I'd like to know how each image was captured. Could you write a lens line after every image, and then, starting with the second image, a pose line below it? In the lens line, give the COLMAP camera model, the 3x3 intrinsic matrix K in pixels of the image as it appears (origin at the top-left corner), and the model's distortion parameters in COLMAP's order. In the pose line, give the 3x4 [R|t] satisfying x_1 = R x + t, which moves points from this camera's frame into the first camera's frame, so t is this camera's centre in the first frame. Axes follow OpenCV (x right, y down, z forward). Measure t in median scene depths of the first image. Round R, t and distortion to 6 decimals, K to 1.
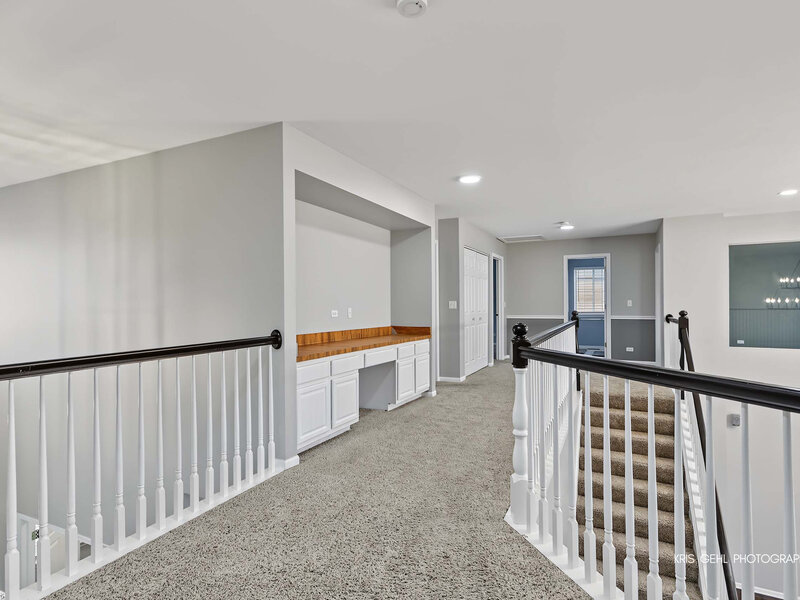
lens RADIAL K [[423.5, 0, 401.4], [0, 423.5, 301.8], [0, 0, 1]] dist [0.027552, 0.002695]
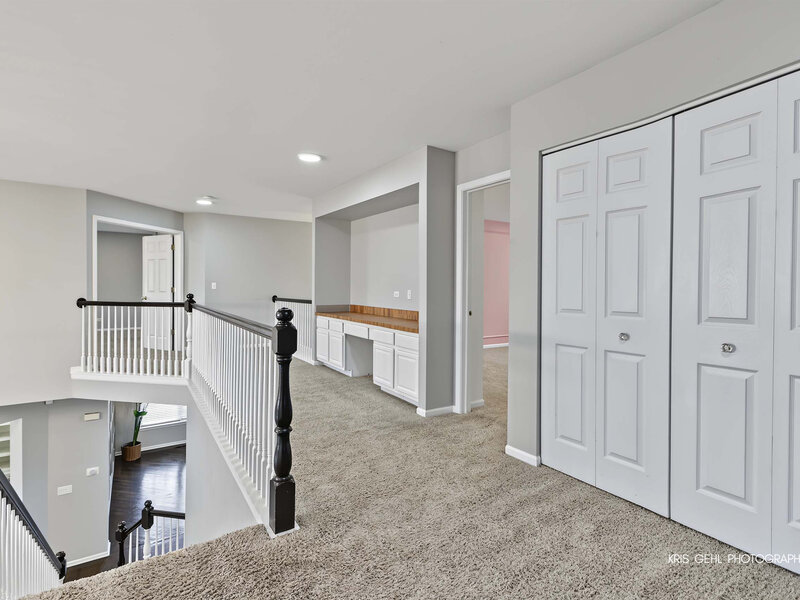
lens RADIAL K [[423.5, 0, 400.7], [0, 423.5, 294.2], [0, 0, 1]] dist [0.027552, 0.002695]
pose [[-0.535525, 0.015227, -0.844382, 0.851895], [-0.001979, 0.999812, 0.019286, 0.005046], [0.844517, 0.011999, -0.535394, 1.671301]]
